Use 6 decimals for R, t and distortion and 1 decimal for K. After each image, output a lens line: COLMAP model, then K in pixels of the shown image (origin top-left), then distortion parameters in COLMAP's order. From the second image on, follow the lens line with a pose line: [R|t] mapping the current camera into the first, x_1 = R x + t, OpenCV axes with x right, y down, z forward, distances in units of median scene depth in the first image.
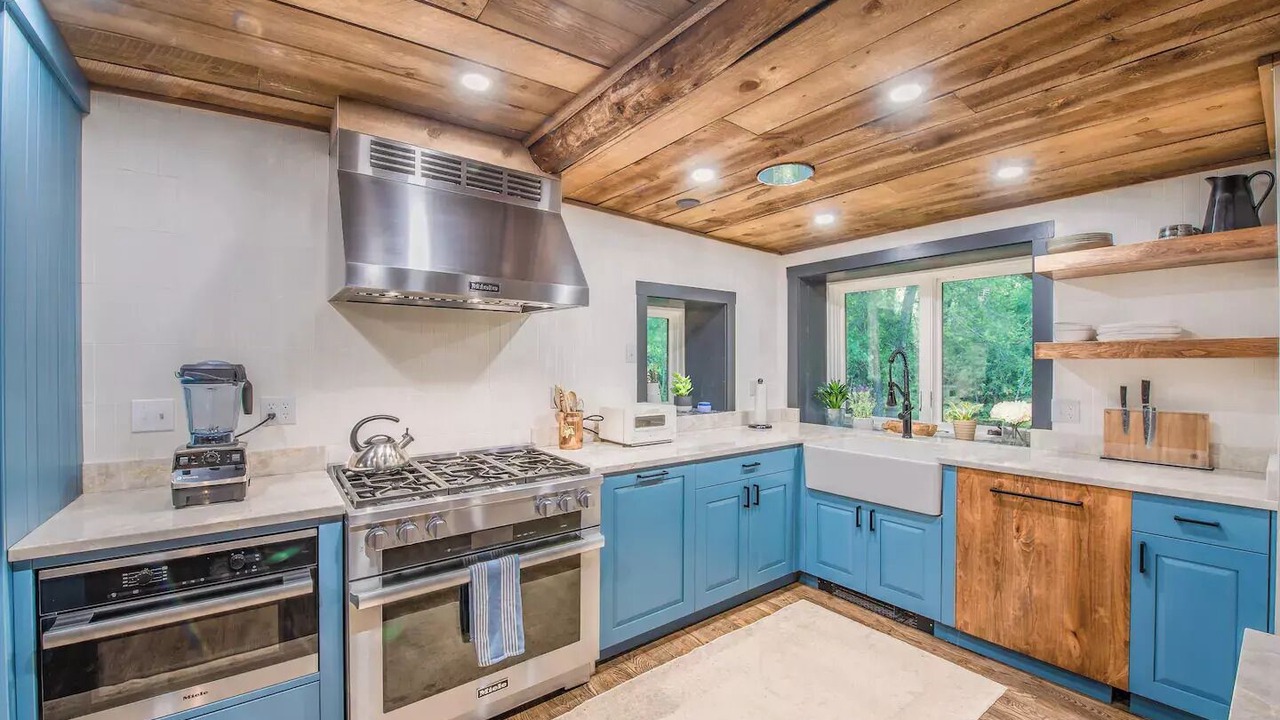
lens RADIAL K [[504.2, 0, 644.7], [0, 504.2, 367.3], [0, 0, 1]] dist [-0.013142, -0.000315]
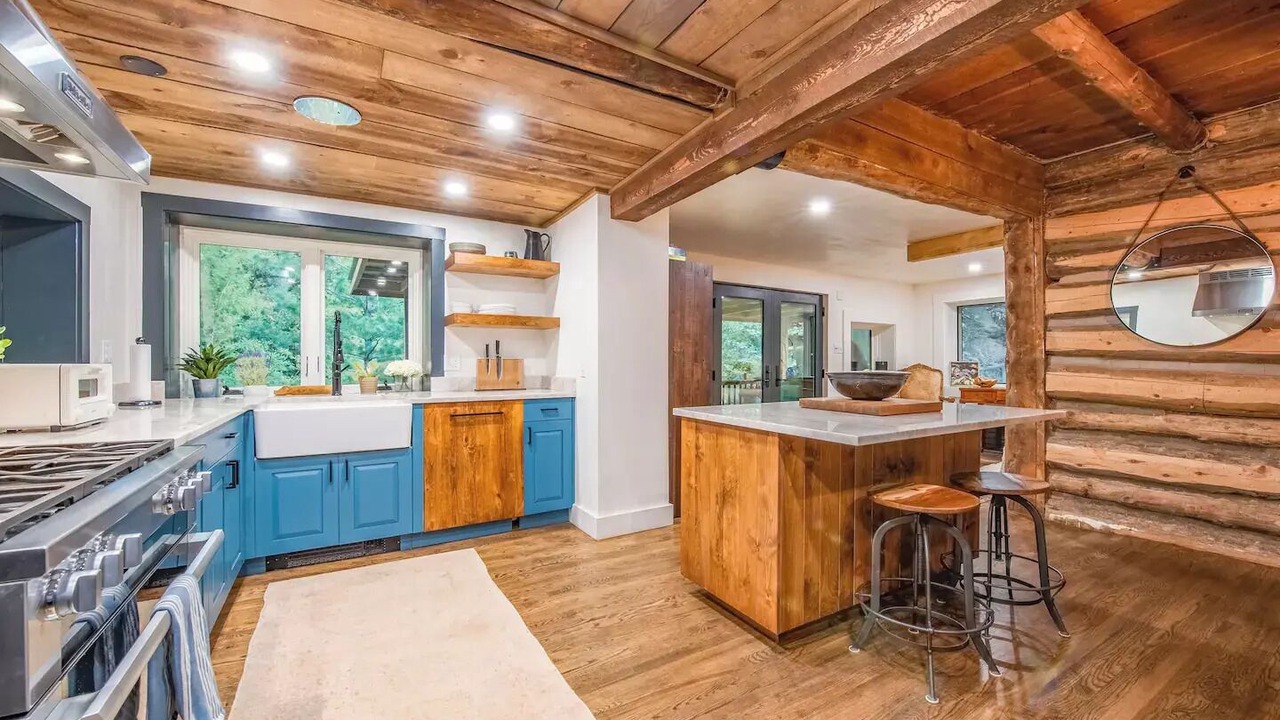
lens RADIAL K [[504.2, 0, 644.6], [0, 504.2, 359.3], [0, 0, 1]] dist [-0.013142, -0.000315]
pose [[0.127310, -0.003341, 0.991857, -0.601988], [0.005396, 0.999982, 0.002675, 0.088671], [-0.991848, 0.005012, 0.127326, 0.297254]]
